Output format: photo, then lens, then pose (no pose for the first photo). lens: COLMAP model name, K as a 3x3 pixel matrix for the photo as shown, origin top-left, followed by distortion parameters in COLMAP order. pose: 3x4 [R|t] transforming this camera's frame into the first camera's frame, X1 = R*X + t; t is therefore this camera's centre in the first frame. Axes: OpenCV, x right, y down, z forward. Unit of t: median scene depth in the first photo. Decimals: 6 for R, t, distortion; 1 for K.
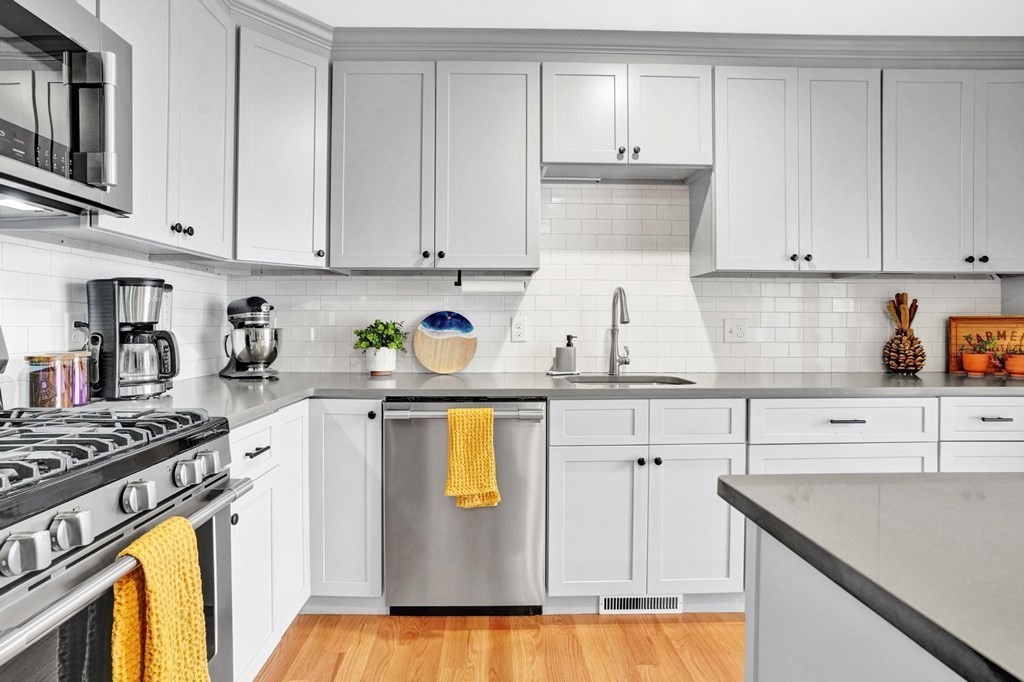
lens RADIAL K [[538.4, 0, 504.7], [0, 538.4, 324.0], [0, 0, 1]] dist [-0.034338, 0.010438]
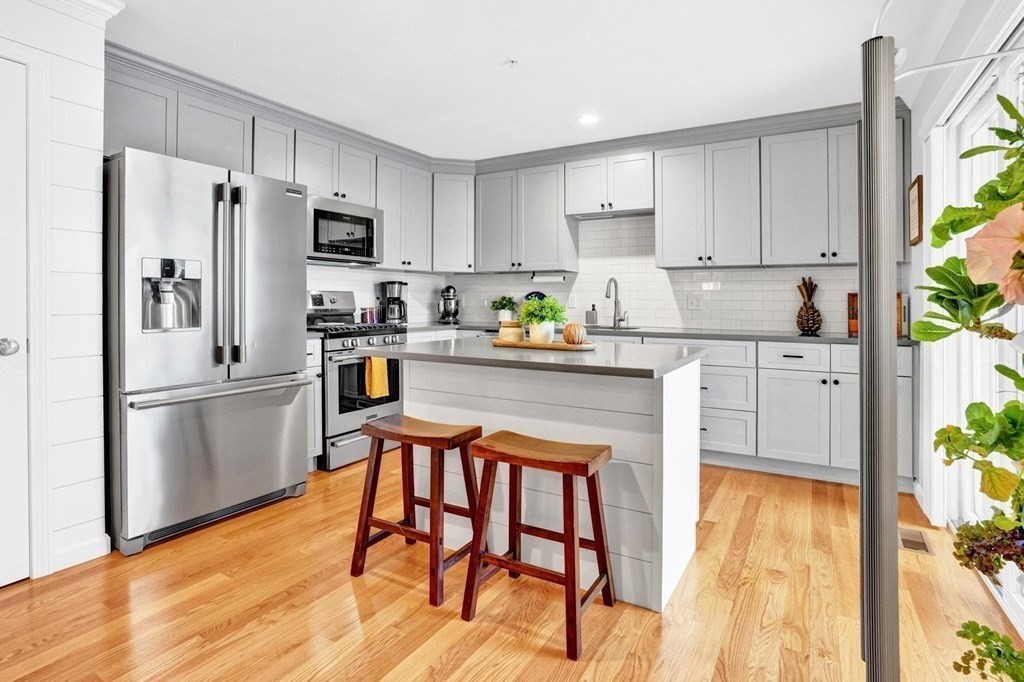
lens RADIAL K [[538.4, 0, 511.0], [0, 538.4, 294.5], [0, 0, 1]] dist [-0.034338, 0.010438]
pose [[0.847495, -0.001909, -0.530800, 0.933930], [-0.002858, 0.999963, -0.008160, 0.002982], [0.530796, 0.008433, 0.847458, -0.748322]]
